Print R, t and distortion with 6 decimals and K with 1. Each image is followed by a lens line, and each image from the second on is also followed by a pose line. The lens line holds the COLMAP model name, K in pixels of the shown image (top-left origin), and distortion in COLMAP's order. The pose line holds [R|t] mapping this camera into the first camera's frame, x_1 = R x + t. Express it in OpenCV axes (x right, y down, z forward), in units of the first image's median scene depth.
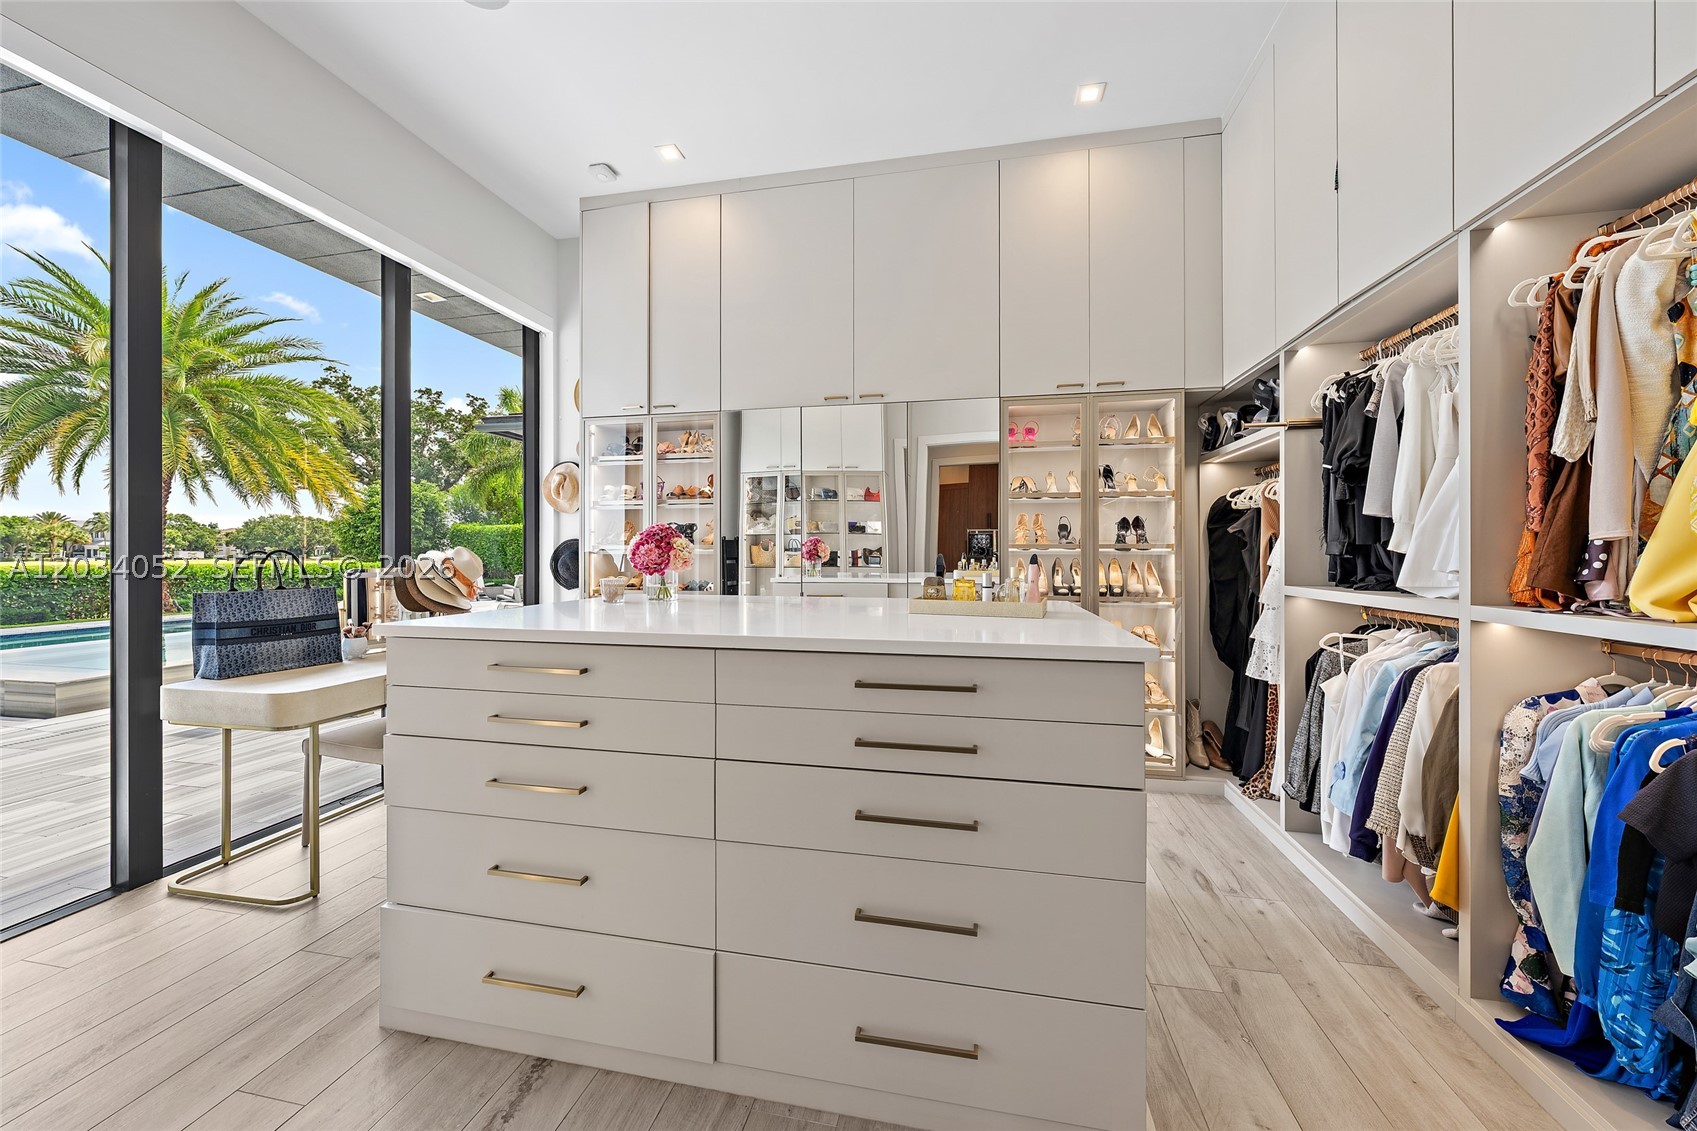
lens RADIAL K [[626.6, 0, 847.4], [0, 626.6, 562.7], [0, 0, 1]] dist [-0.001106, 0.000000]
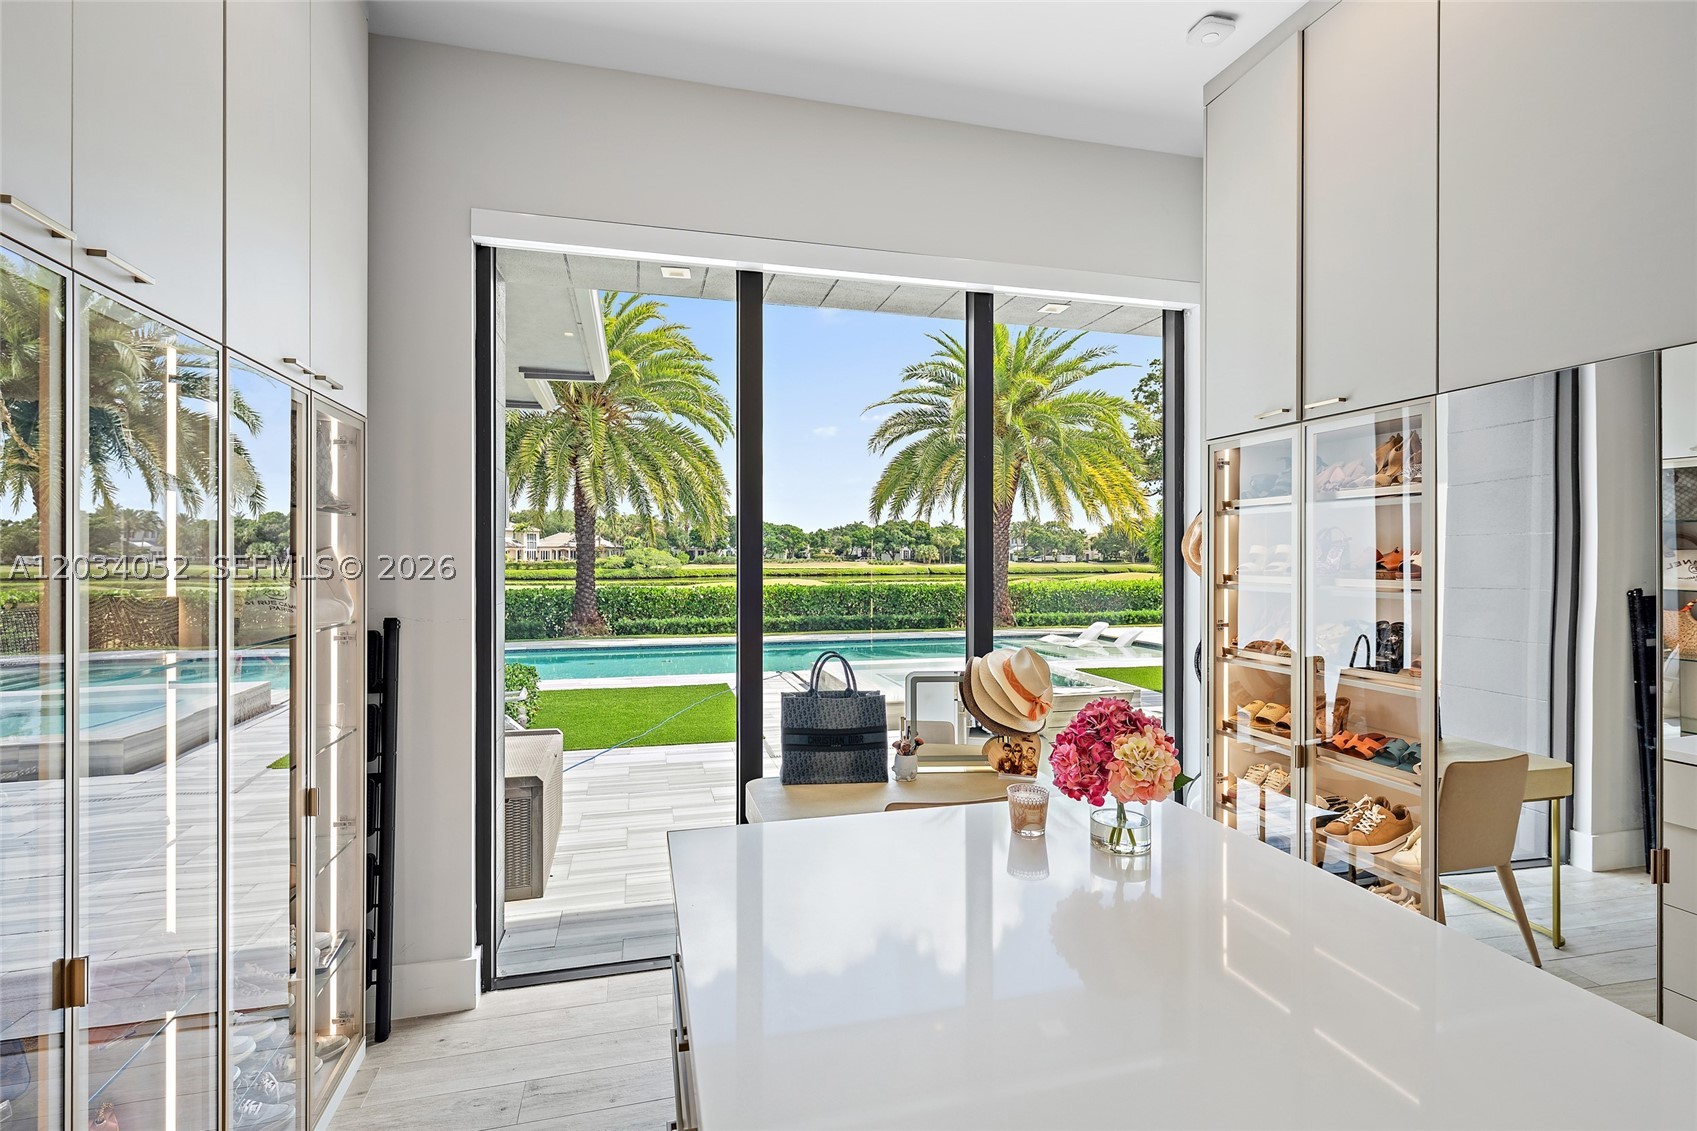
lens RADIAL K [[802.7, 0, 852.3], [0, 802.7, 558.3], [0, 0, 1]] dist [0.000257, -0.000331]
pose [[0.453231, 0.003319, -0.891387, 0.046362], [-0.002886, 0.999993, 0.002256, -0.042934], [0.891388, 0.001550, 0.453238, 0.122289]]
